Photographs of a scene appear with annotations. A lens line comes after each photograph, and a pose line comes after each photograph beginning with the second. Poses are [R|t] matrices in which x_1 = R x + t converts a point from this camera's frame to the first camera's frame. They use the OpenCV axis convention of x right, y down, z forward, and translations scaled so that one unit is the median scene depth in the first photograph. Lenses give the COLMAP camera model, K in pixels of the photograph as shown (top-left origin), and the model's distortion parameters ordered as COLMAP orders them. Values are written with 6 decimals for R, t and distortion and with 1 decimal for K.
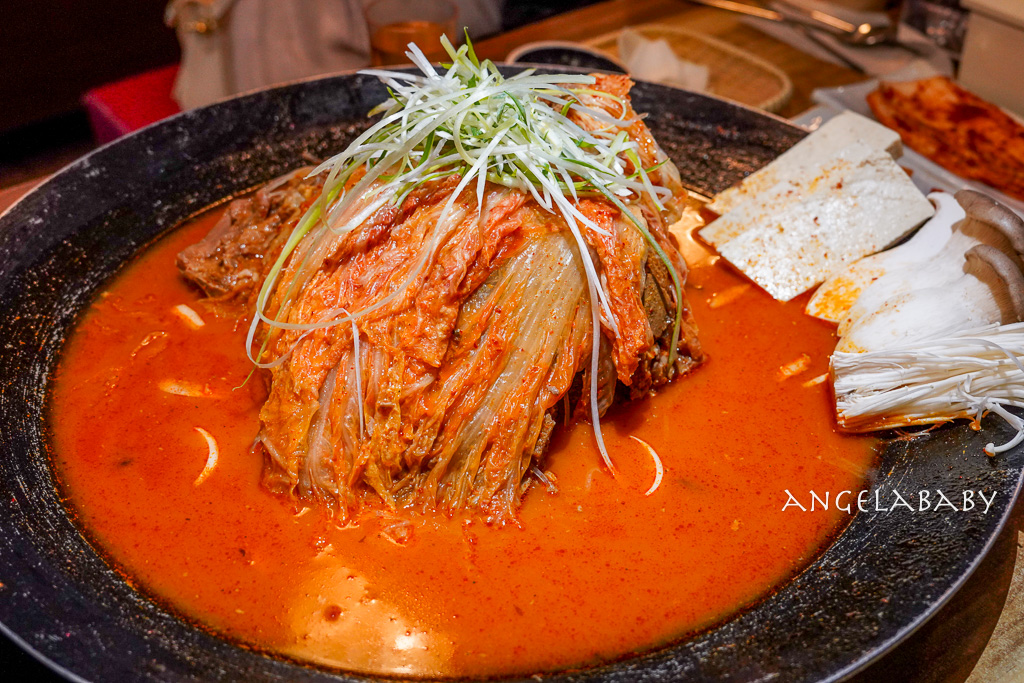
lens RADIAL K [[1305.8, 0, 508.1], [0, 1305.8, 341.7], [0, 0, 1]] dist [-0.057153, 0.000000]
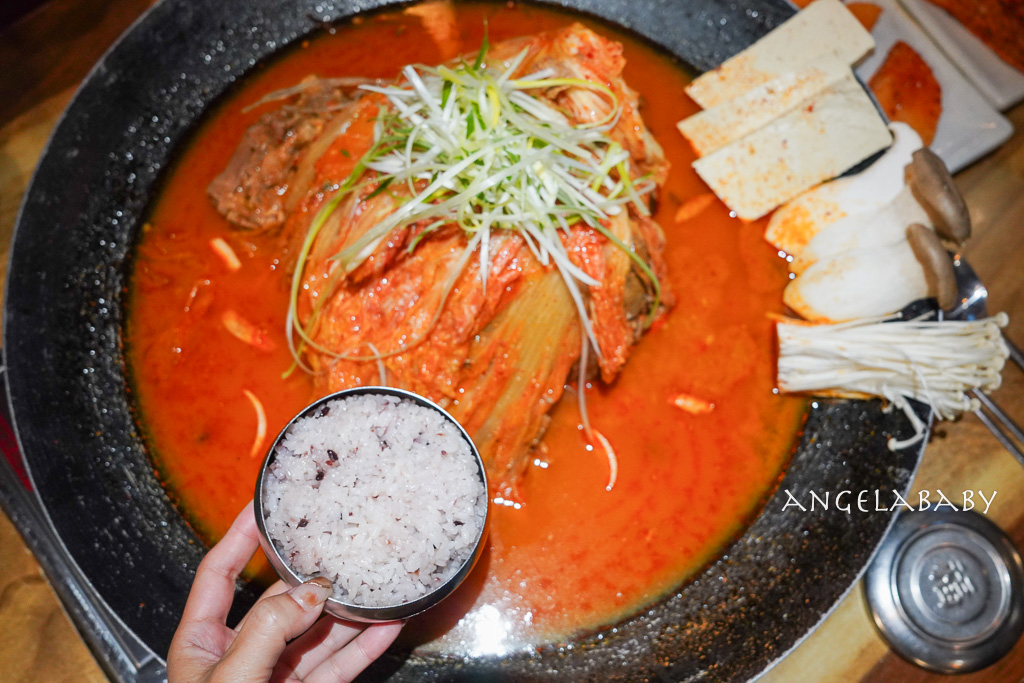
lens RADIAL K [[1080.9, 0, 516.3], [0, 1080.9, 341.5], [0, 0, 1]] dist [-0.096431, 0.000000]
pose [[0.999598, -0.022194, 0.017664, -0.011673], [0.007916, 0.816248, 0.577647, -0.580672], [-0.027239, -0.577275, 0.816095, 0.205423]]
